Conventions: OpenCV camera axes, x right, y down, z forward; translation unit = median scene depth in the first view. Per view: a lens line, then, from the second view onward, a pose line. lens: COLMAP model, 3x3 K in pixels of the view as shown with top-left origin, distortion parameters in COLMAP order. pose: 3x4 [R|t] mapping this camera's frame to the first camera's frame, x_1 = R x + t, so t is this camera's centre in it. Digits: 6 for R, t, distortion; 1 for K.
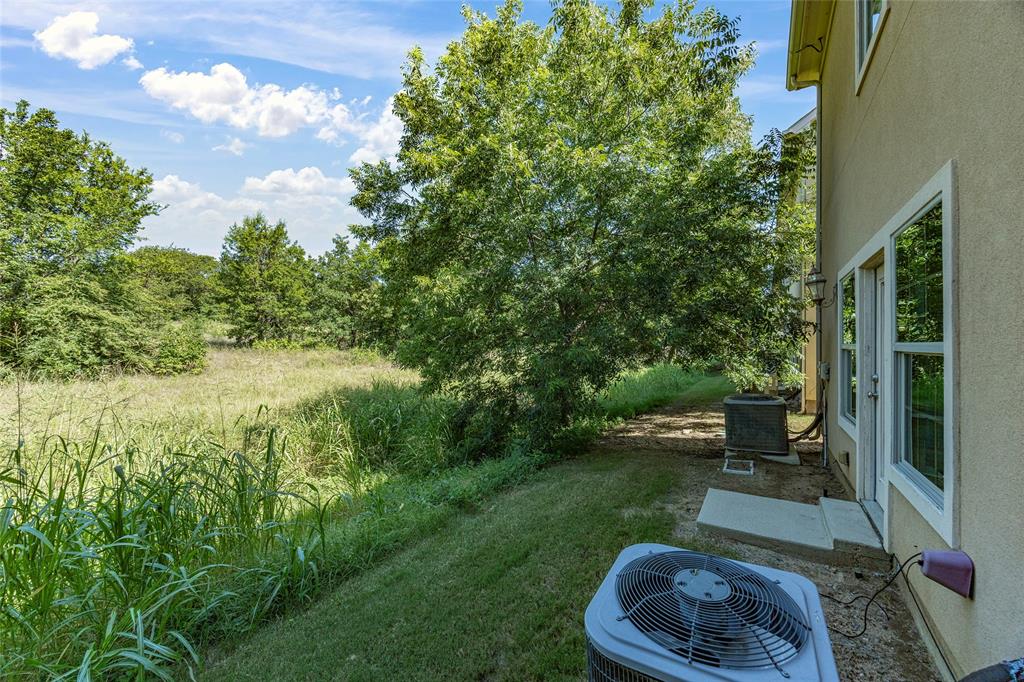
lens RADIAL K [[387.7, 0, 514.9], [0, 387.7, 338.4], [0, 0, 1]] dist [-0.003520, -0.000250]
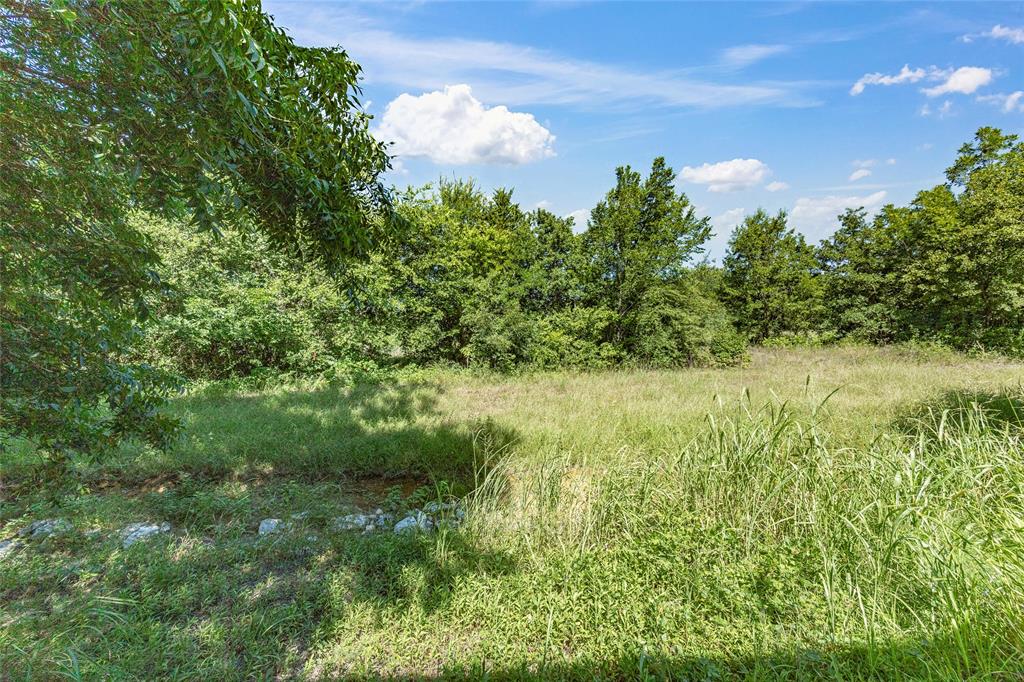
lens RADIAL K [[387.7, 0, 514.9], [0, 387.7, 338.4], [0, 0, 1]] dist [-0.003520, -0.000250]
pose [[0.566500, -0.049657, -0.822564, -0.325037], [0.030060, 0.998764, -0.039592, 0.035107], [0.823513, -0.002297, 0.567292, -0.099591]]
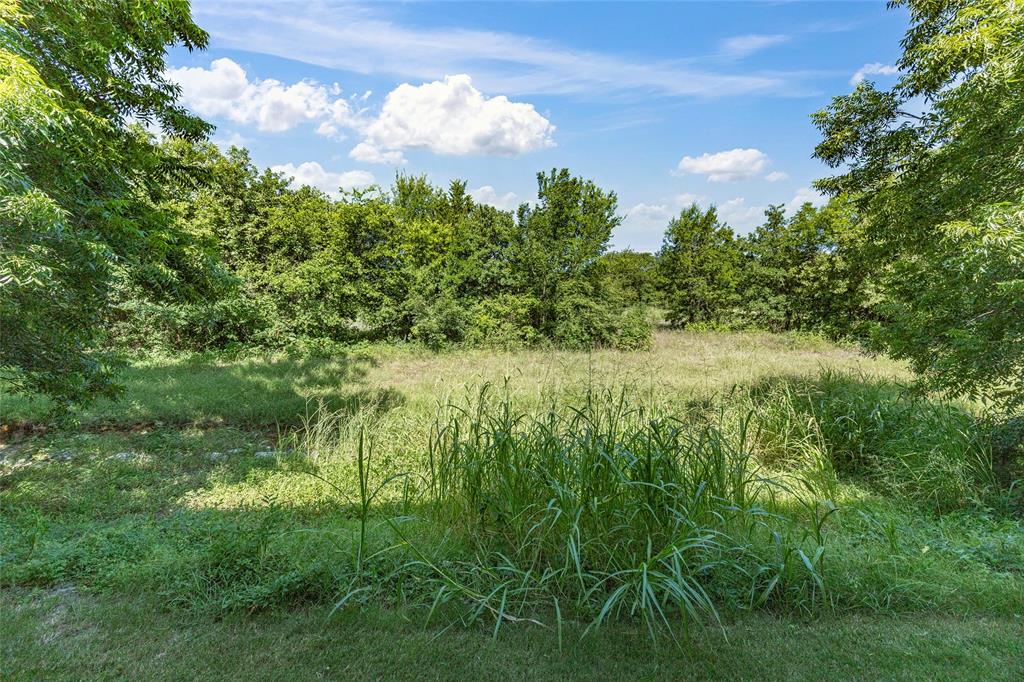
lens RADIAL K [[387.7, 0, 514.9], [0, 387.7, 338.4], [0, 0, 1]] dist [-0.003520, -0.000250]
pose [[0.547176, 0.026764, -0.836589, -0.035620], [0.009821, 0.999215, 0.038390, 0.003034], [0.836960, -0.029222, 0.546484, -0.002281]]
